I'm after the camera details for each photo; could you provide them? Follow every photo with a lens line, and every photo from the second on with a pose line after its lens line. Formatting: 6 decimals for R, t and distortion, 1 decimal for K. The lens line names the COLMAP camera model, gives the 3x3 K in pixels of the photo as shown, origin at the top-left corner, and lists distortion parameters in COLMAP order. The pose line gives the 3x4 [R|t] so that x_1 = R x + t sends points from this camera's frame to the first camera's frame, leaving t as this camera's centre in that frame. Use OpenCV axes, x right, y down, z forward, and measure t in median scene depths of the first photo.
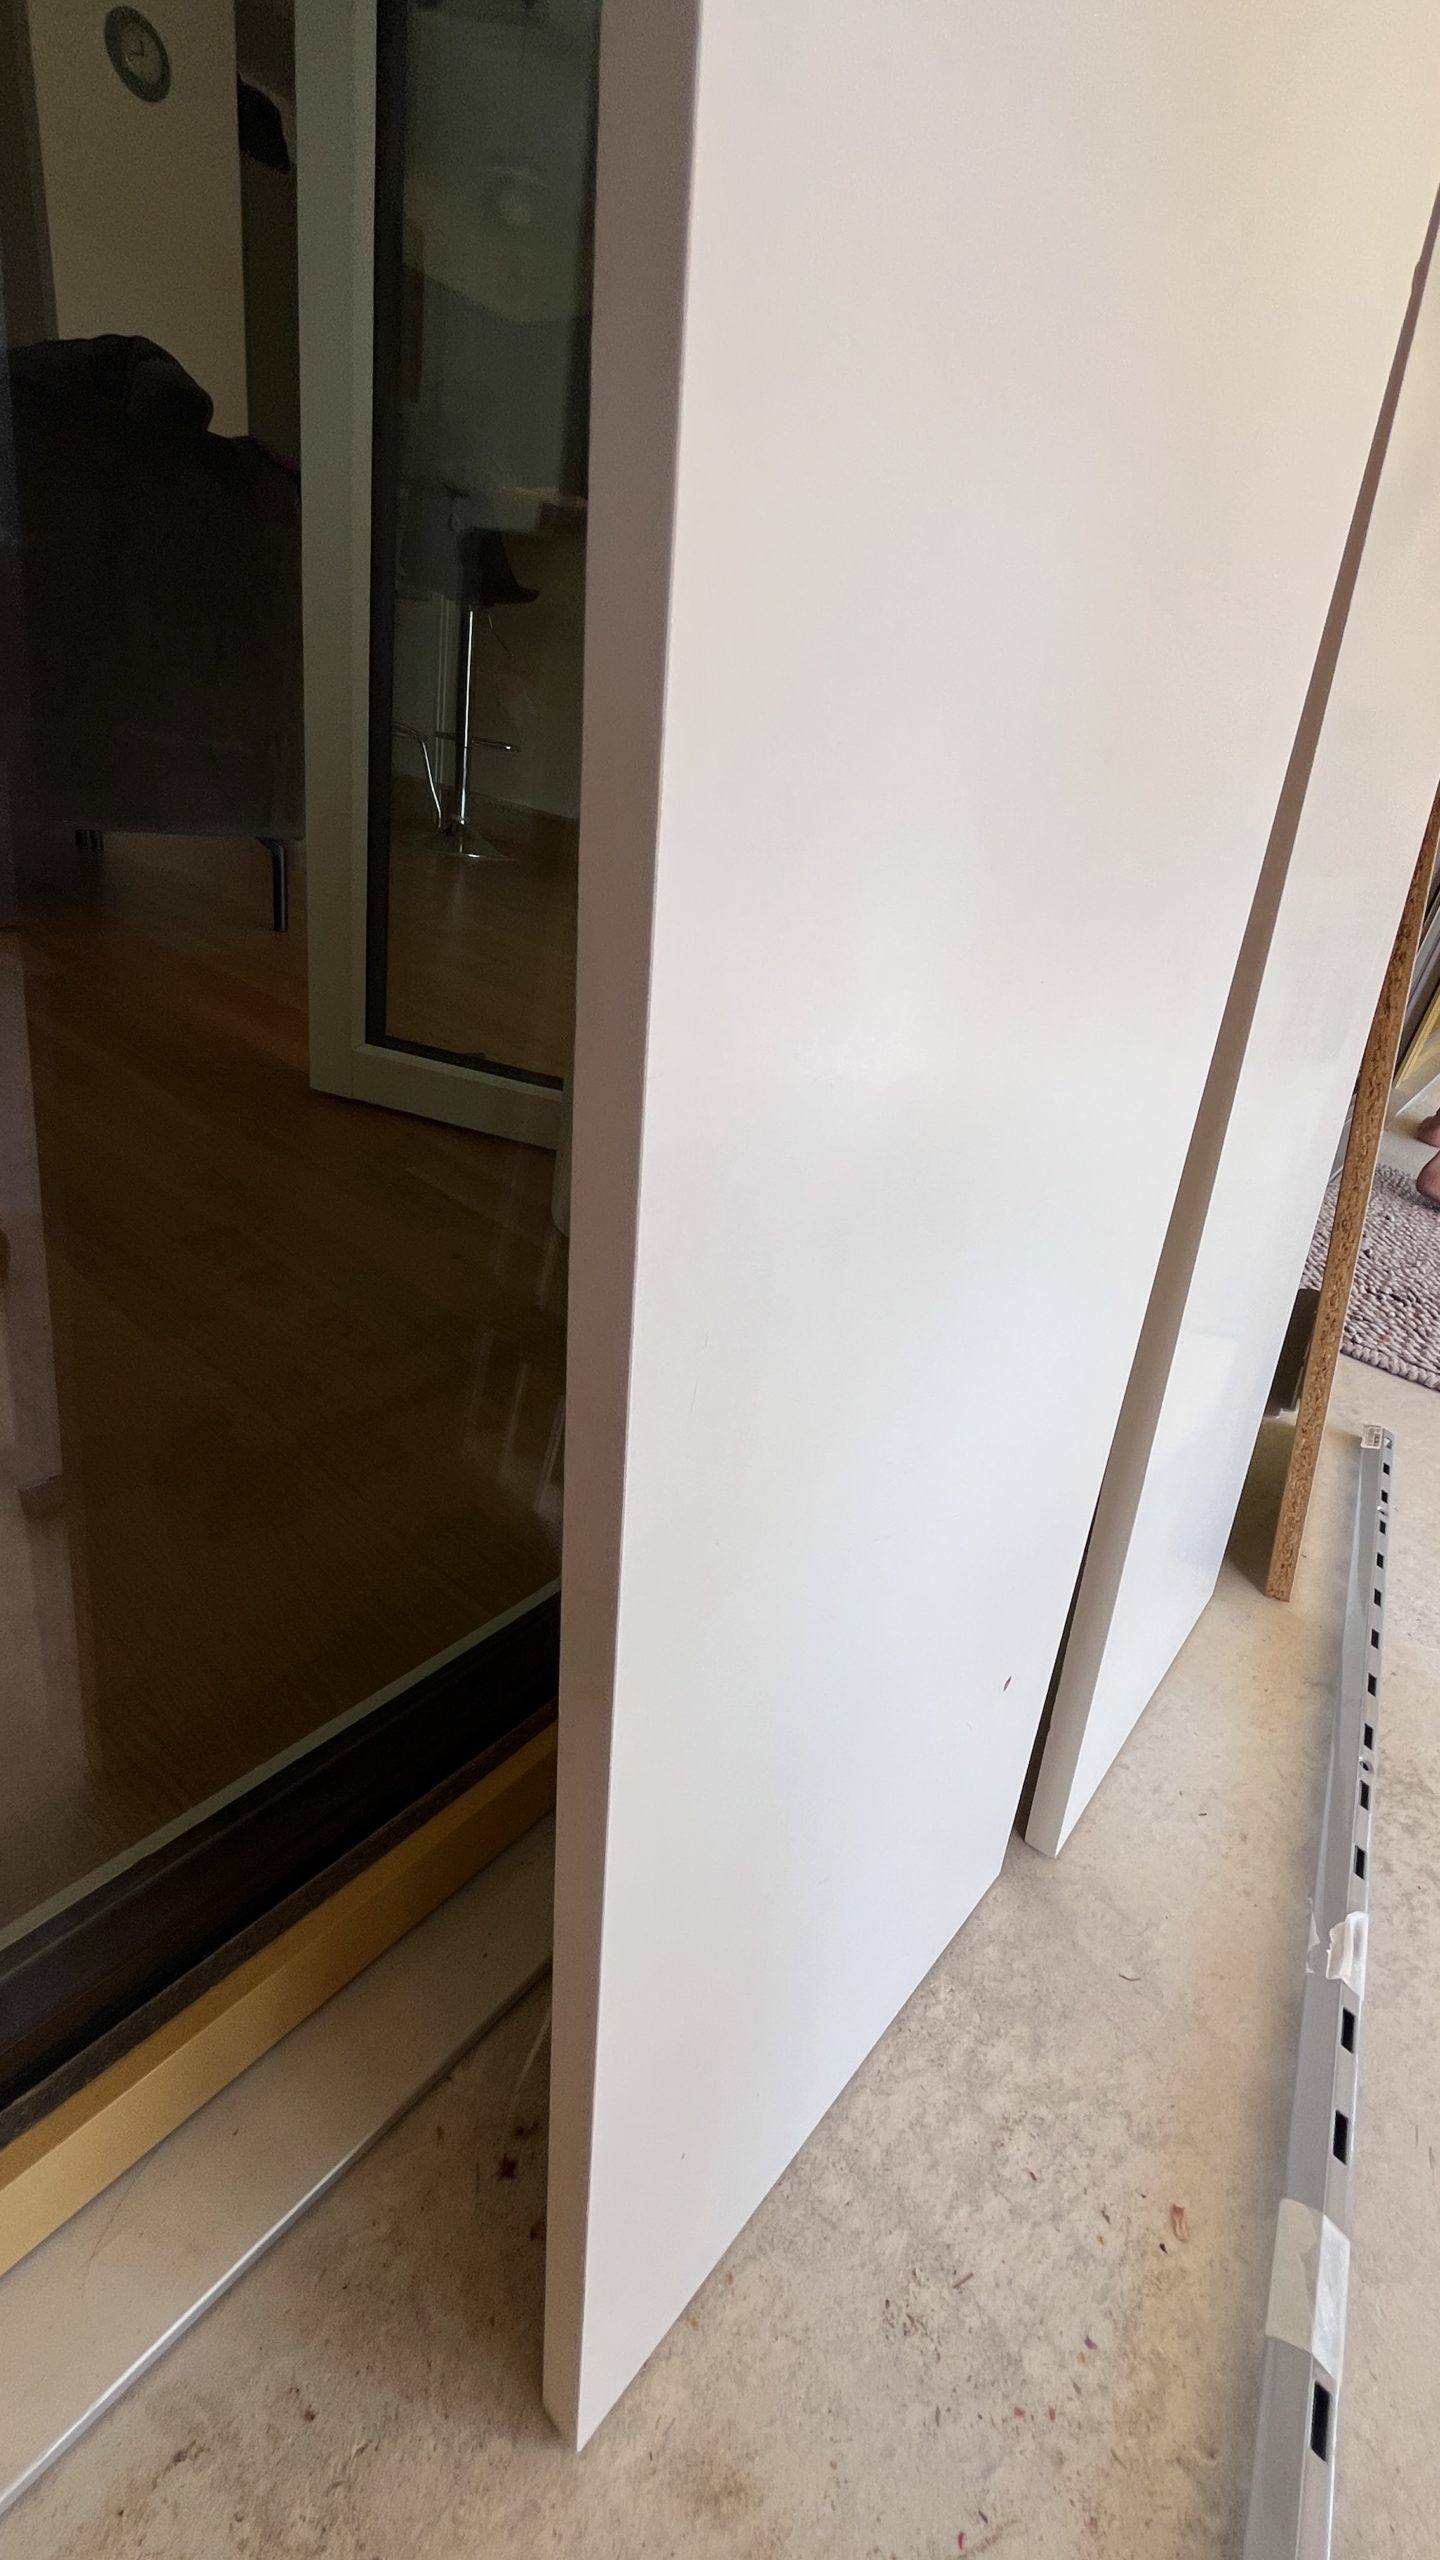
lens RADIAL K [[1003.1, 0, 716.9], [0, 1003.1, 1283.3], [0, 0, 1]] dist [-0.000924, -0.000712]
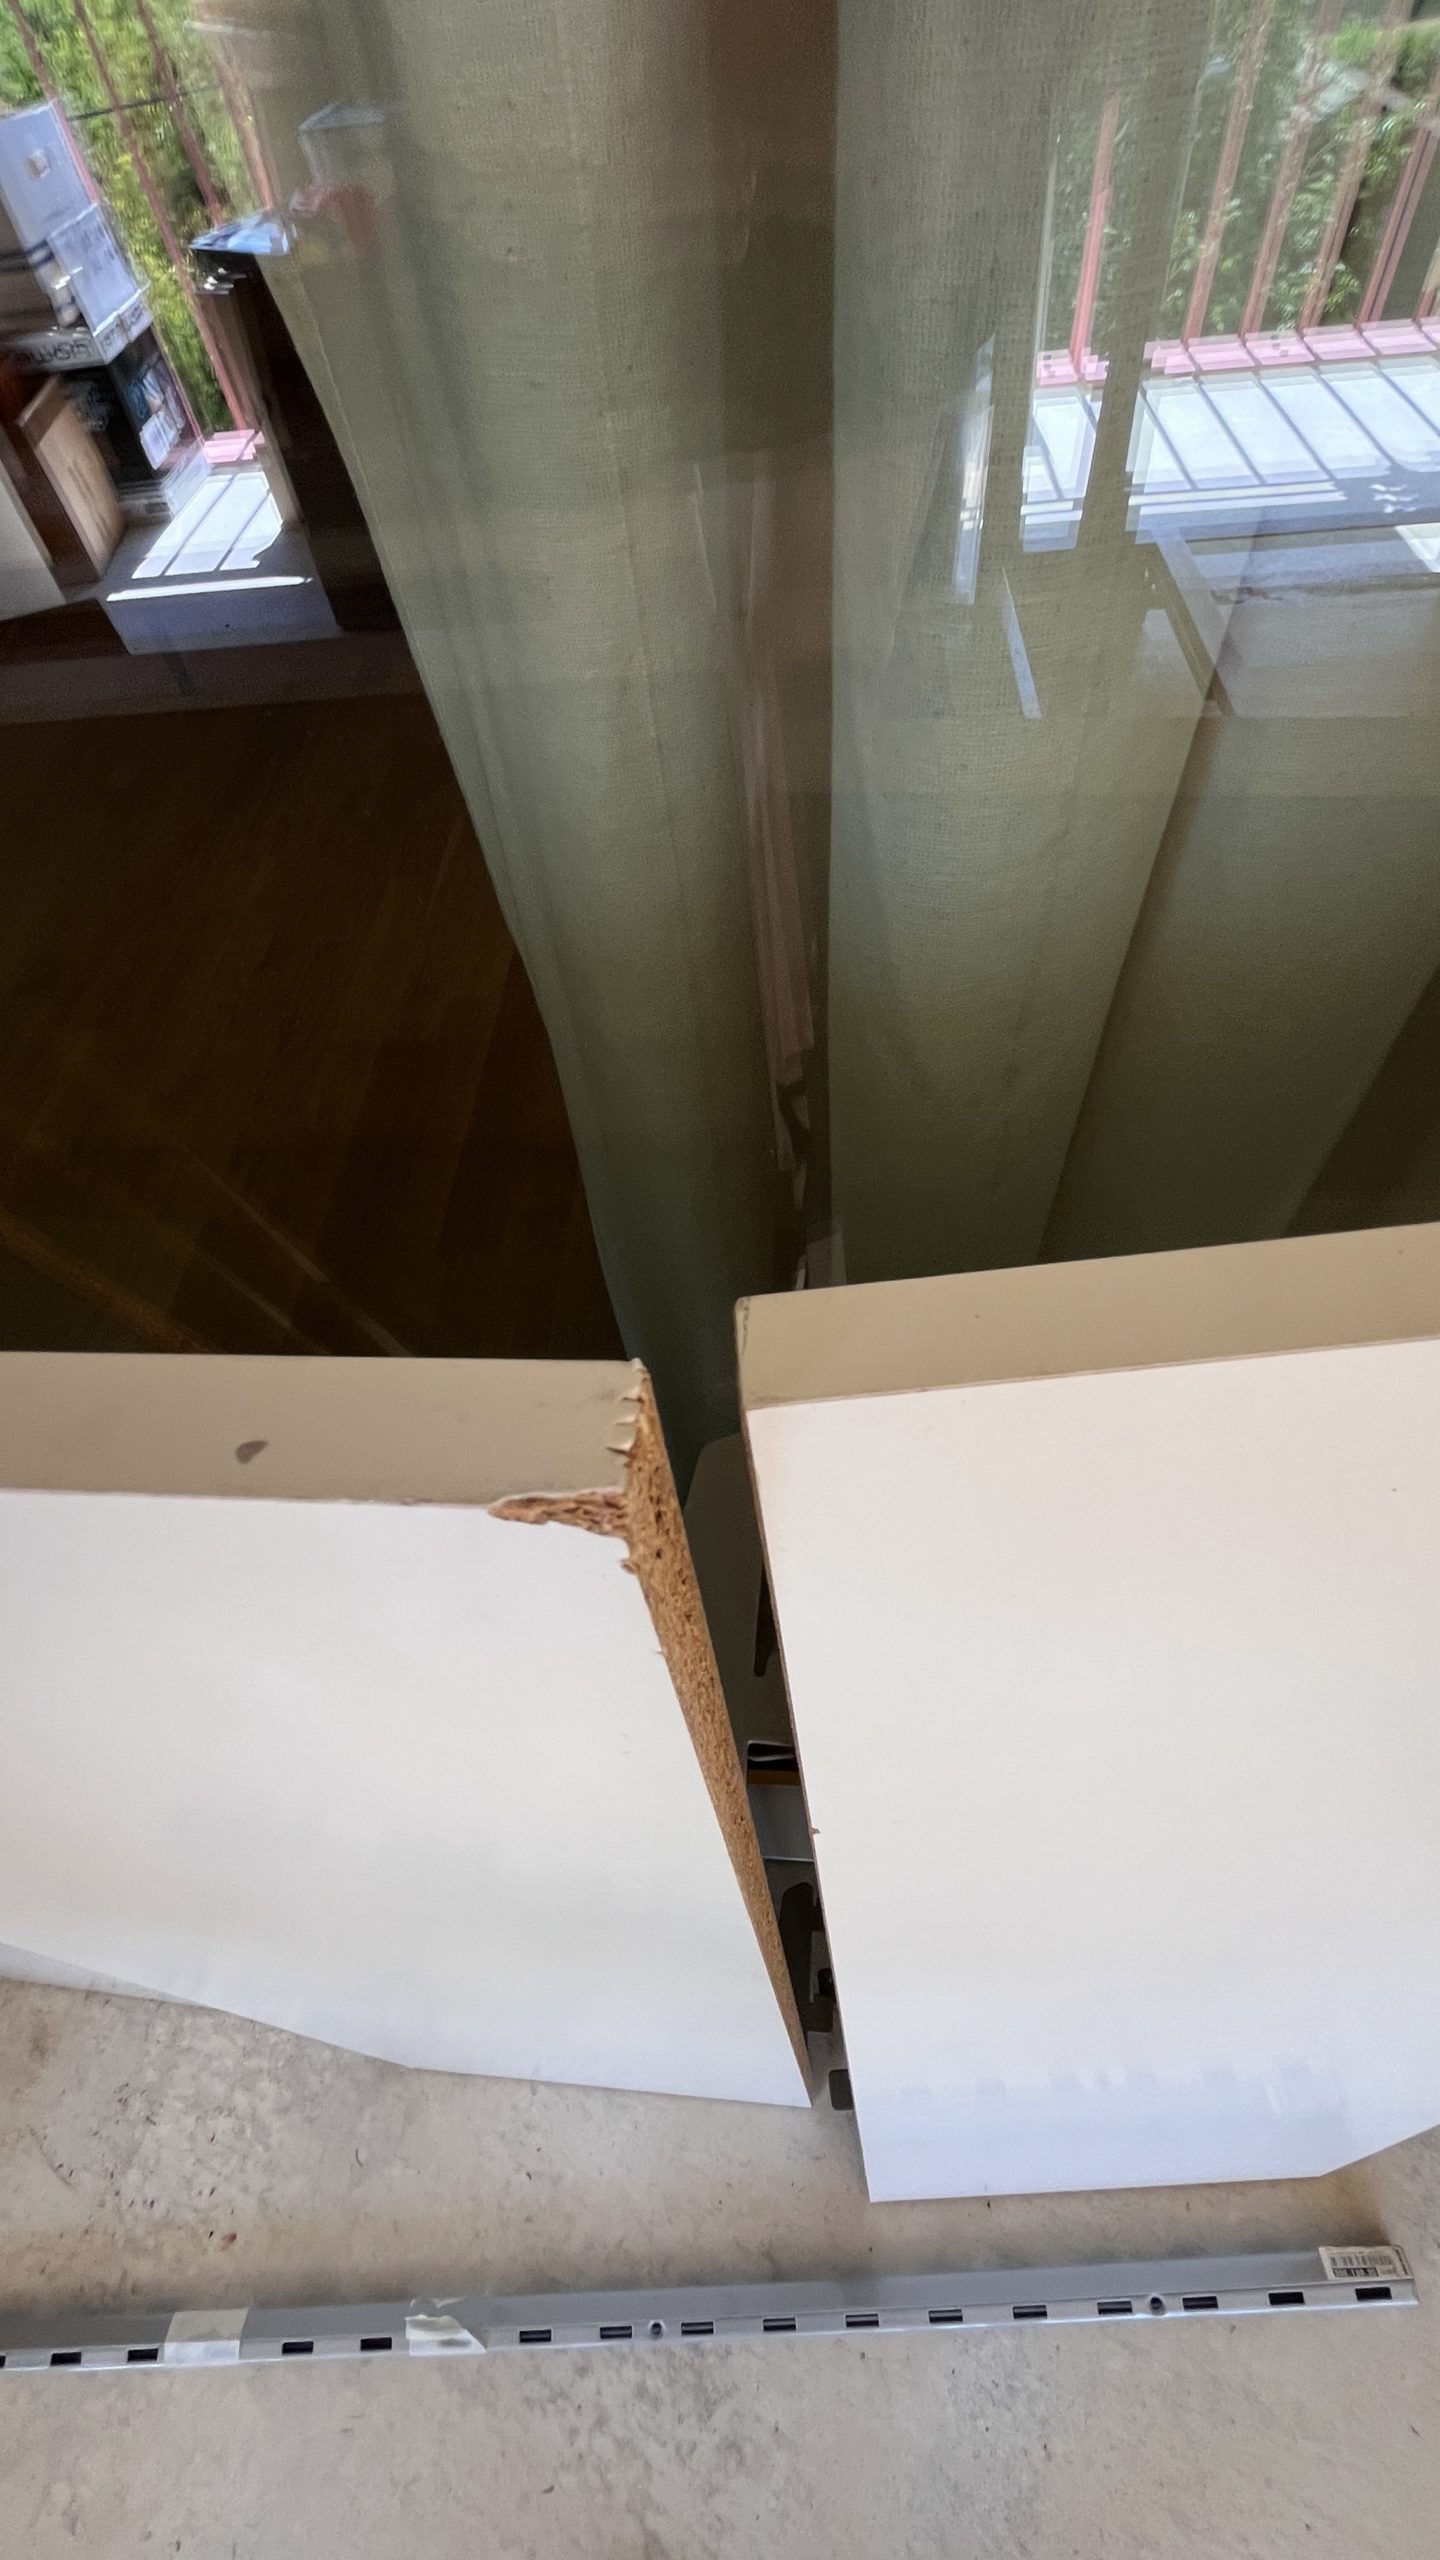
lens RADIAL K [[1003.1, 0, 733.0], [0, 1003.1, 1283.0], [0, 0, 1]] dist [-0.000924, -0.000712]
pose [[0.575923, 0.547764, -0.606851, 1.093815], [-0.214277, 0.817515, 0.534560, -1.467171], [0.788922, -0.177831, 0.588199, 0.969567]]
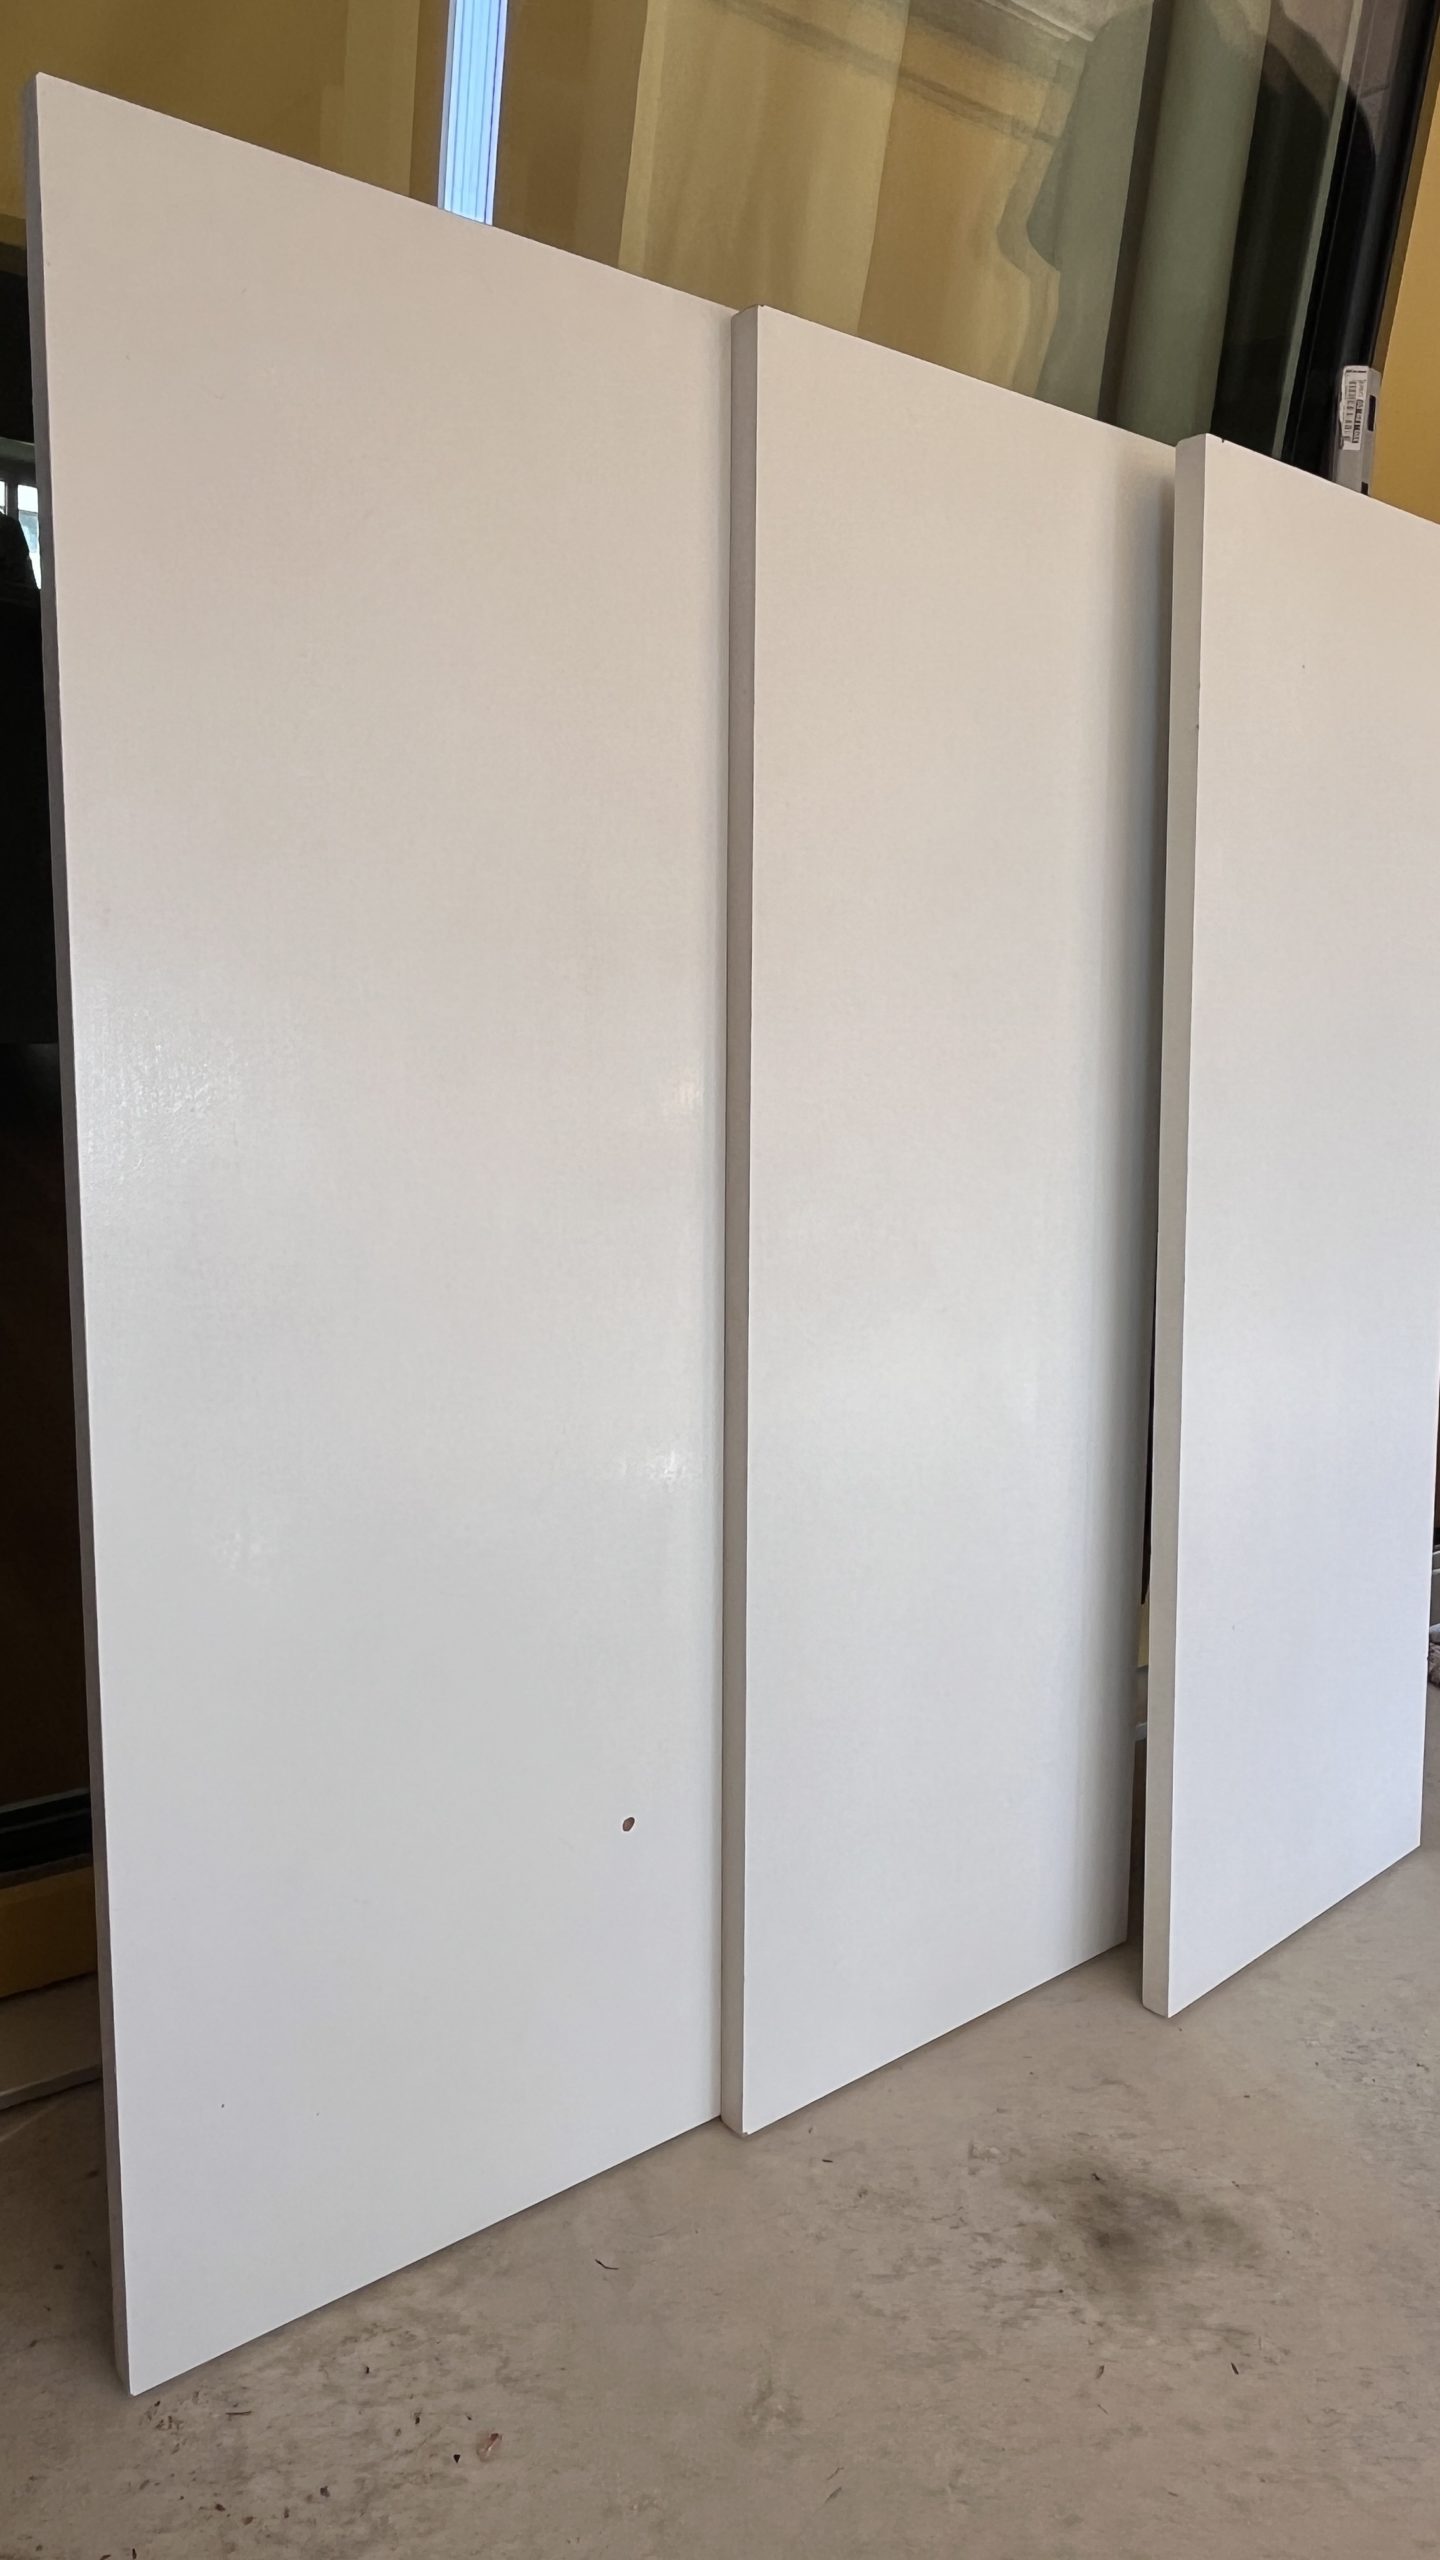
lens RADIAL K [[1636.4, 0, 731.0], [0, 1636.4, 1266.3], [0, 0, 1]] dist [0.000062, 0.002184]
pose [[0.963089, 0.022519, -0.268240, 1.078663], [-0.088583, 0.967505, -0.236827, 0.199532], [0.254191, 0.251847, 0.933788, -0.683536]]
